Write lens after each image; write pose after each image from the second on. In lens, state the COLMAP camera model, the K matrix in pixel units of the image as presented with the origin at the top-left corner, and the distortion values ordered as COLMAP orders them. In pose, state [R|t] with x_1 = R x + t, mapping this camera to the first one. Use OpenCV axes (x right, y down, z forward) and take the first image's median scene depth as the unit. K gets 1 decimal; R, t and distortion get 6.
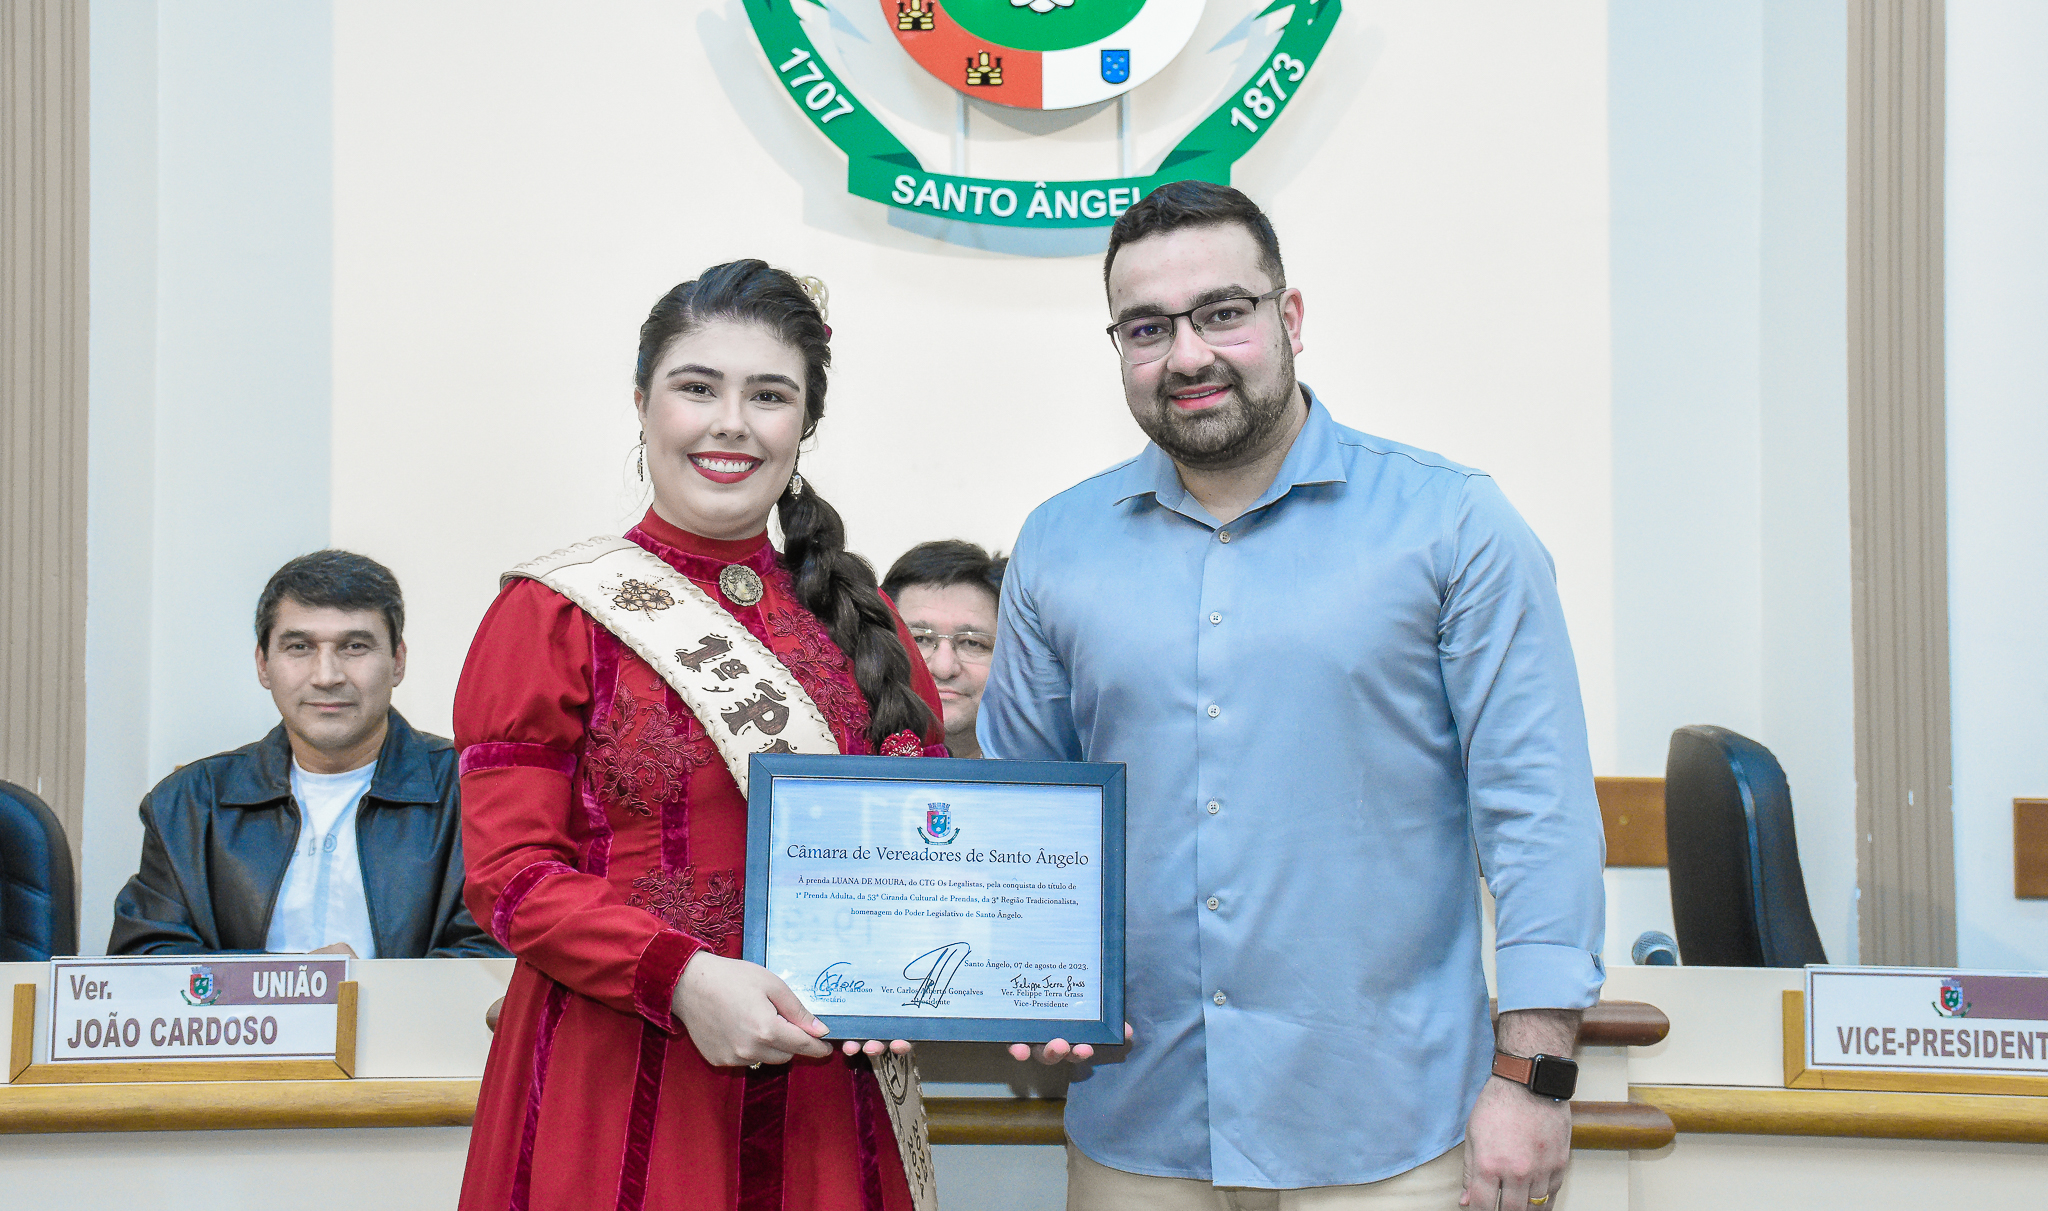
lens RADIAL K [[3091.5, 0, 1022.7], [0, 3091.5, 520.0], [0, 0, 1]] dist [0.183904, 0.153115]
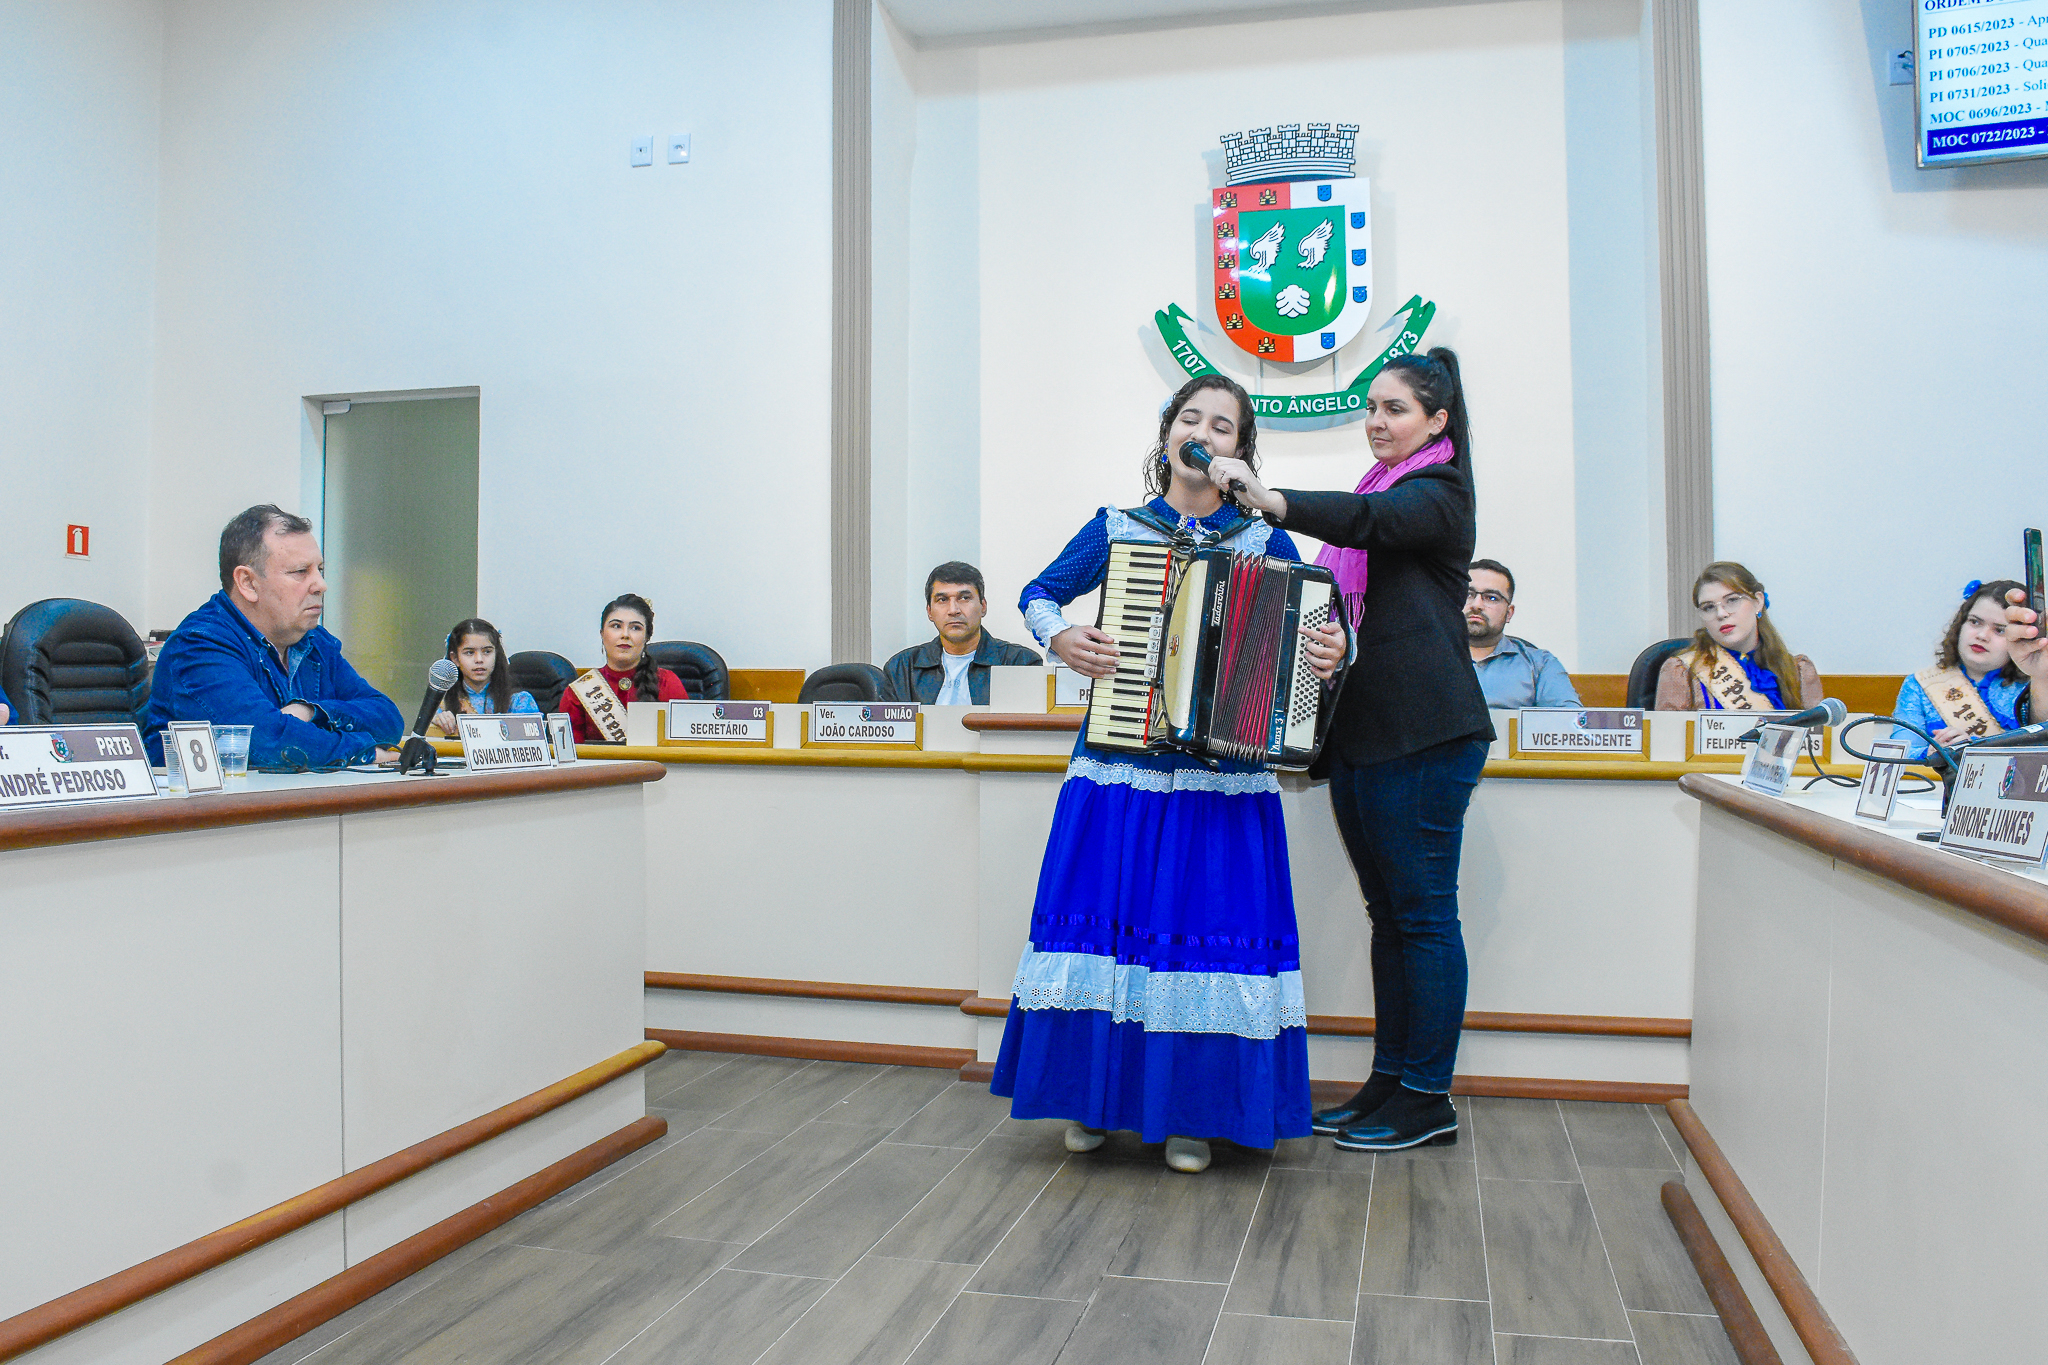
lens RADIAL K [[1723.6, 0, 1025.1], [0, 1723.6, 678.1], [0, 0, 1]] dist [-0.151275, 0.106044]
pose [[0.962361, -0.005394, -0.271722, 0.146598], [0.013793, 0.999484, 0.029012, 0.048031], [0.271425, -0.031668, 0.961938, -0.187235]]
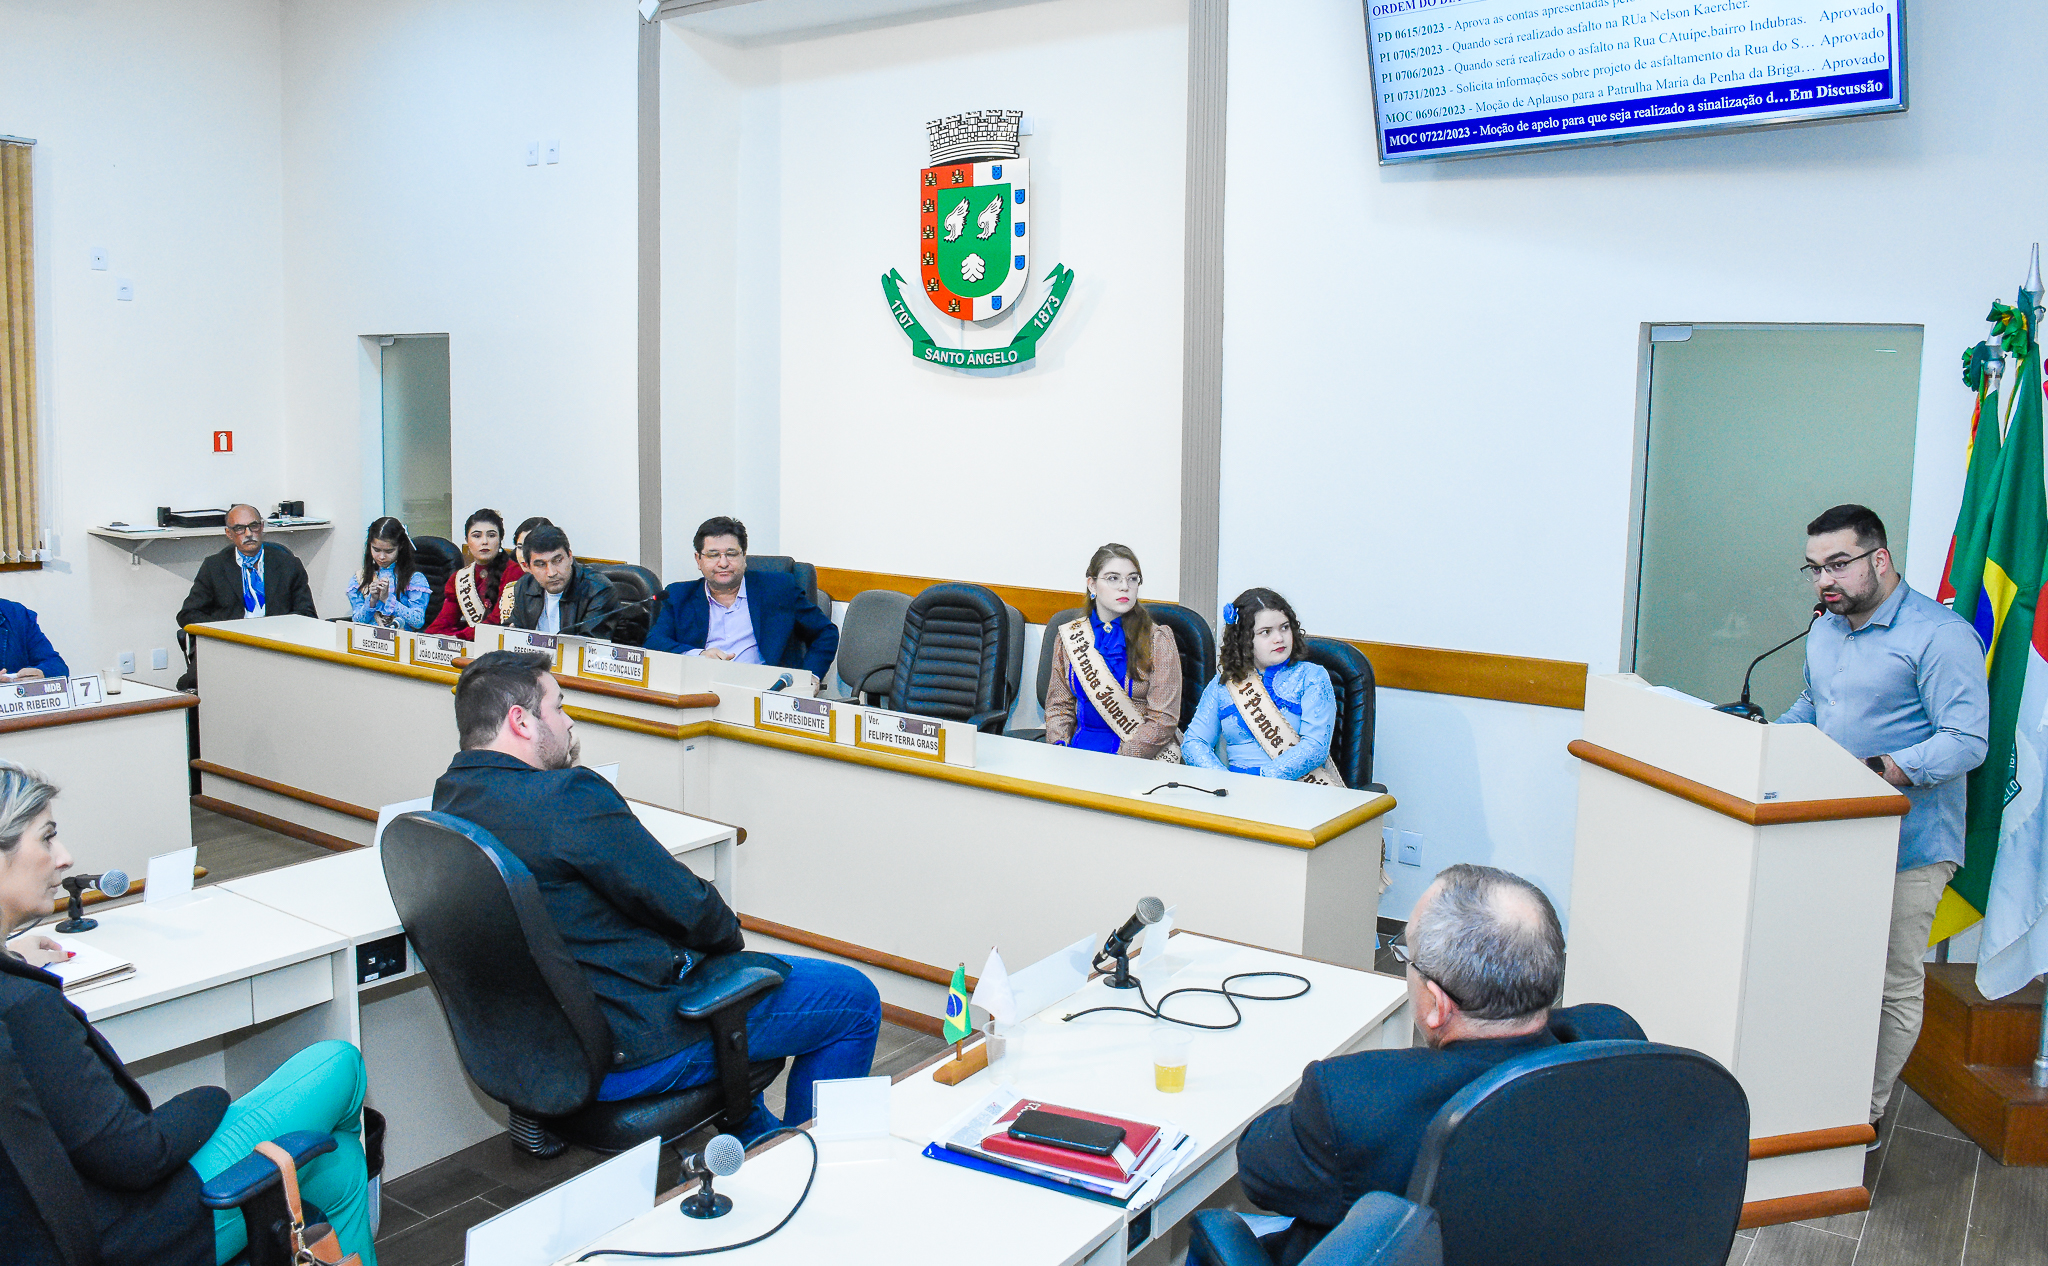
lens RADIAL K [[1653.4, 0, 1028.7], [0, 1653.4, 581.4], [0, 0, 1]] dist [-0.113018, 0.007425]
pose [[0.802753, 0.074013, -0.591700, 0.846011], [0.011416, 0.990178, 0.139345, -0.108994], [0.596202, -0.118615, 0.794024, -0.055073]]
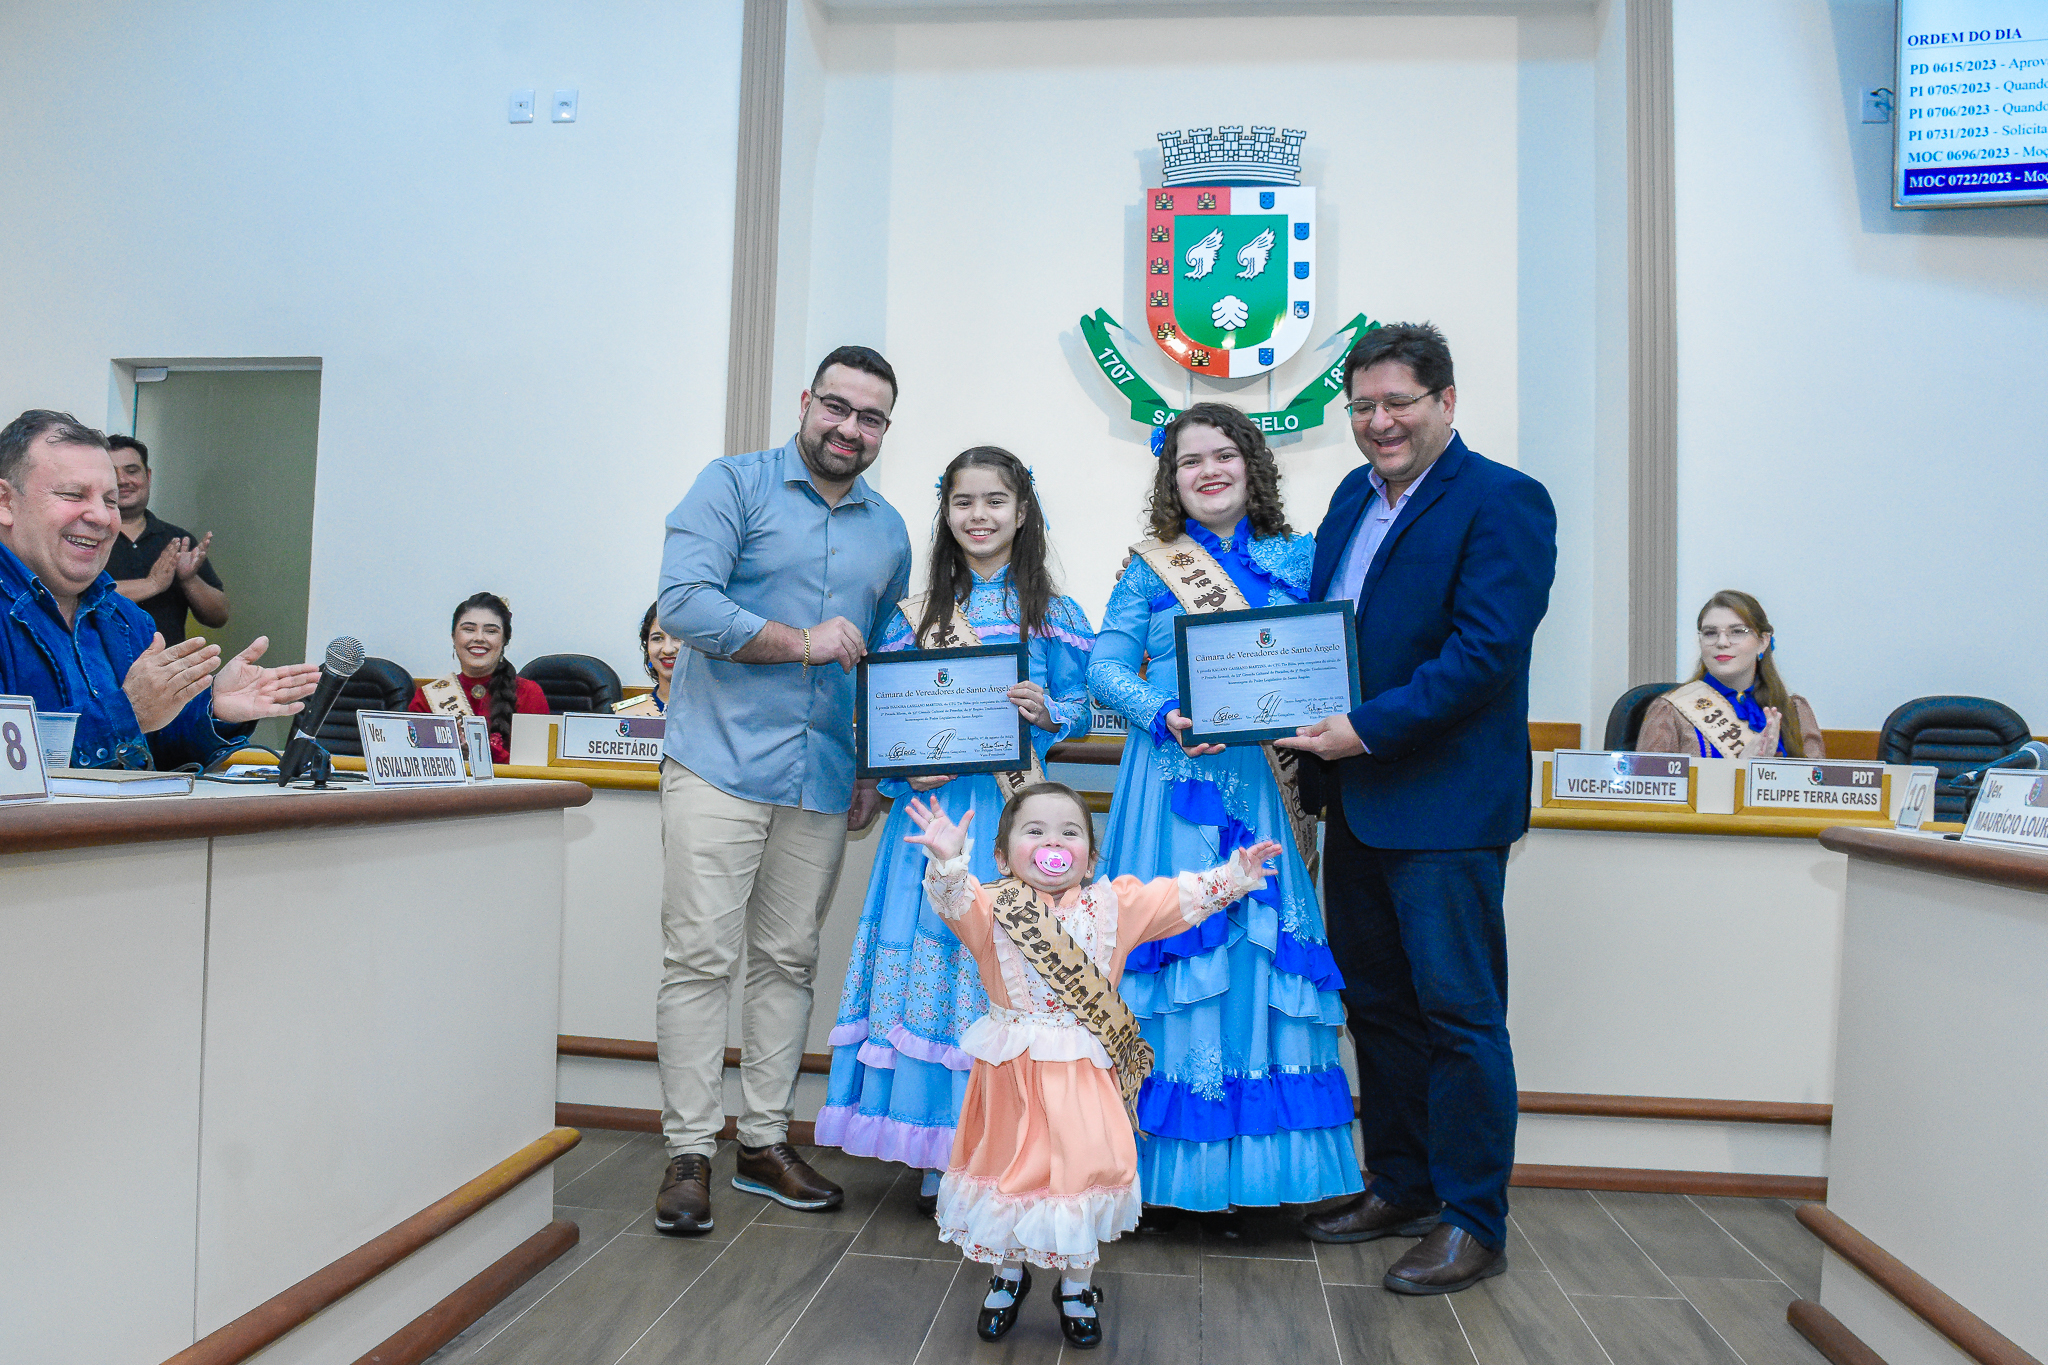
lens RADIAL K [[1690.1, 0, 1024.0], [0, 1690.1, 682.5], [0, 0, 1]] dist [-0.156191, 0.112022]
pose [[0.988860, 0.021963, -0.147217, 0.039075], [-0.021641, 0.999759, 0.003792, 0.061783], [0.147265, -0.000563, 0.989097, -0.084117]]
